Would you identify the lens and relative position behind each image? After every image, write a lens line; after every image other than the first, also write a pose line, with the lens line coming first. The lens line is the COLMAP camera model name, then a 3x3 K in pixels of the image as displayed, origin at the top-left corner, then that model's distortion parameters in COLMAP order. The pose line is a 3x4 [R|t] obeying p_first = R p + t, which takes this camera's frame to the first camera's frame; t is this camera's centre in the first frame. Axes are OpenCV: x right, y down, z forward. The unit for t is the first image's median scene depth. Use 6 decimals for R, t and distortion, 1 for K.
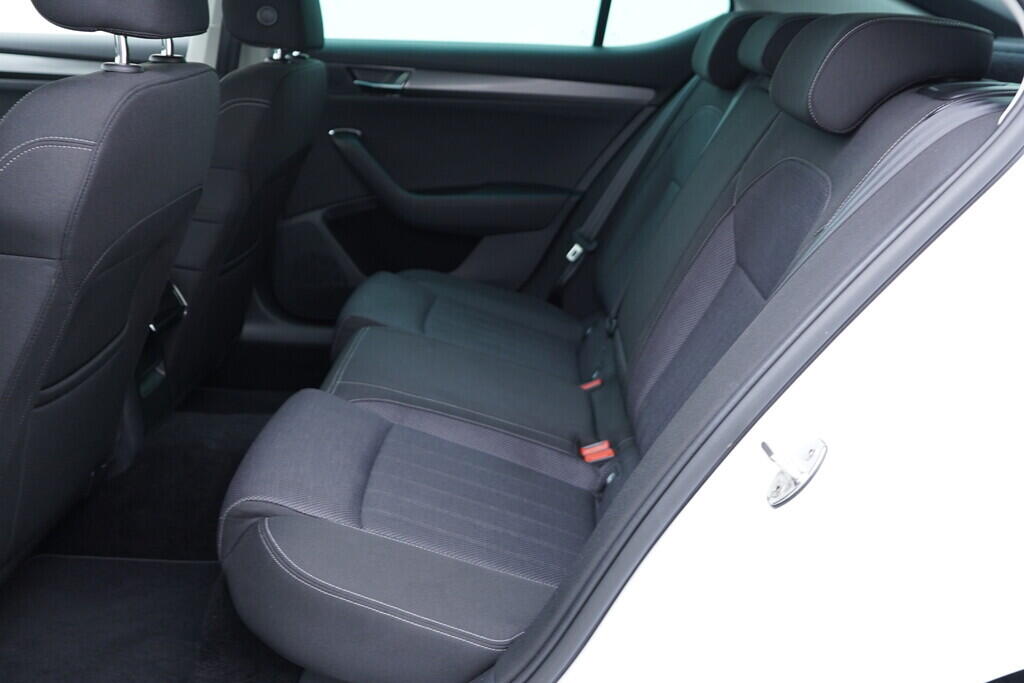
lens RADIAL K [[1049.1, 0, 516.1], [0, 1049.1, 338.8], [0, 0, 1]] dist [-0.001914, 0.021257]
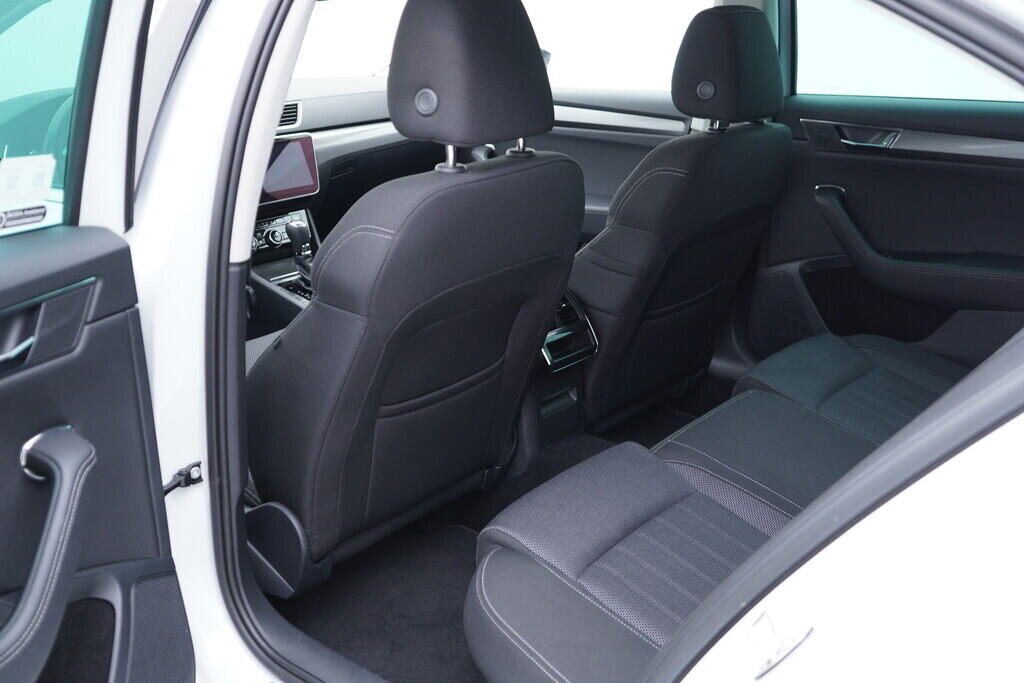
lens RADIAL K [[1049.1, 0, 516.1], [0, 1049.1, 338.8], [0, 0, 1]] dist [-0.001914, 0.021257]
pose [[0.797785, 0.152631, -0.583303, 0.277685], [-0.151691, 0.987120, 0.050827, -0.080723], [0.583548, 0.047933, 0.810663, 0.020385]]
